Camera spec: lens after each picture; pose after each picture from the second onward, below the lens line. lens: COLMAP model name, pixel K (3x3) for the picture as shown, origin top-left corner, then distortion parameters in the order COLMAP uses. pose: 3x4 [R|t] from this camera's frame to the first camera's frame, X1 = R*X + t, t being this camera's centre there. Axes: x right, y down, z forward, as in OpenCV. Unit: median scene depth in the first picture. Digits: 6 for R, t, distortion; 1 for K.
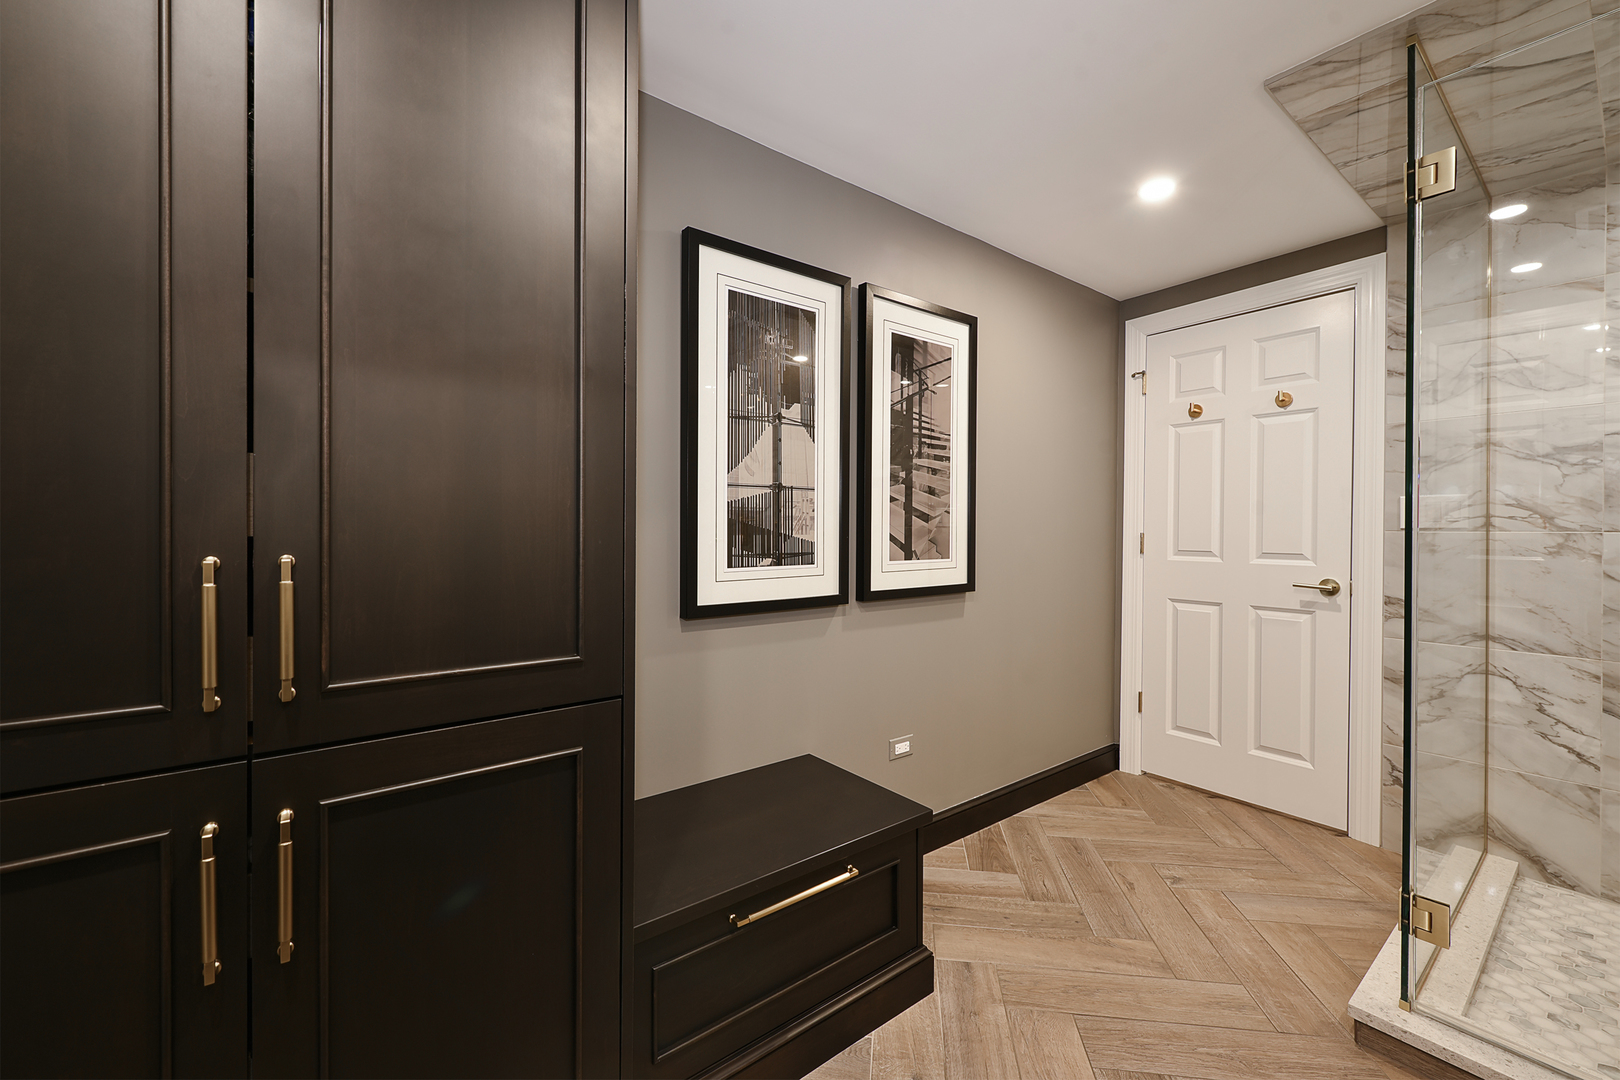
lens RADIAL K [[648.4, 0, 804.7], [0, 648.4, 533.7], [0, 0, 1]] dist [0.002230, 0.000093]
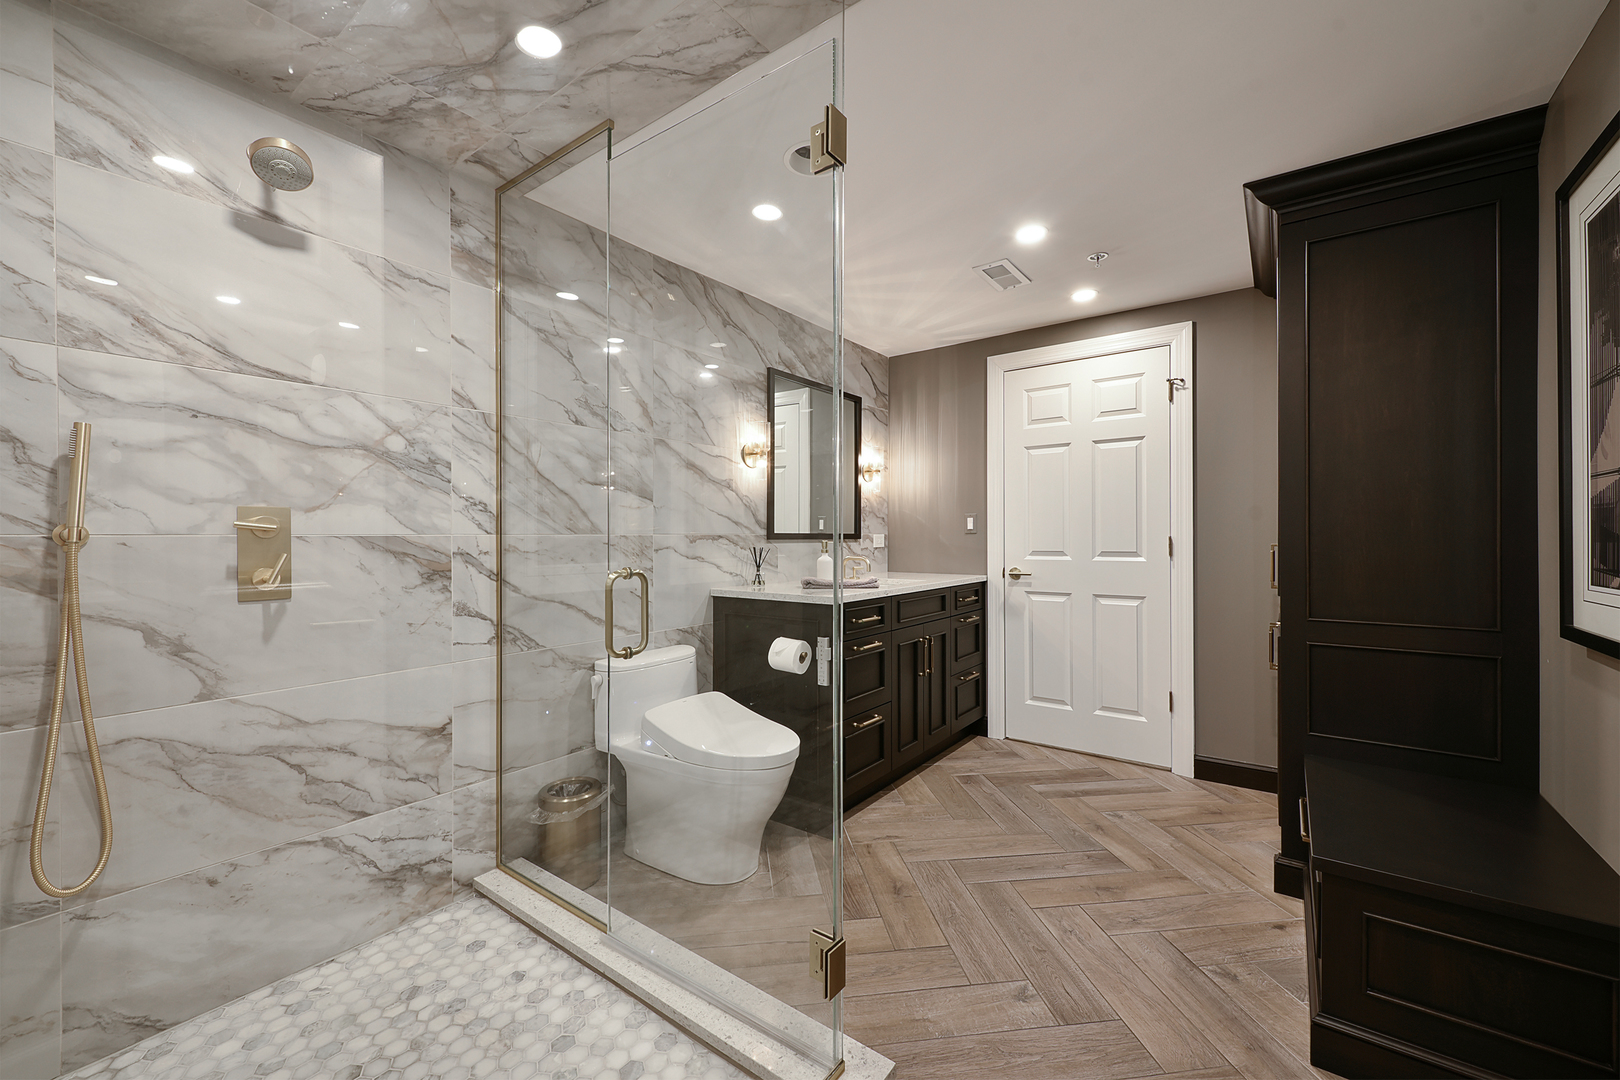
lens RADIAL K [[648.4, 0, 804.7], [0, 648.4, 533.7], [0, 0, 1]] dist [0.002230, 0.000093]
pose [[-0.964621, -0.005409, -0.263586, 1.027489], [-0.005813, 0.999983, 0.000752, -0.003880], [0.263577, 0.002257, -0.964636, 1.570398]]
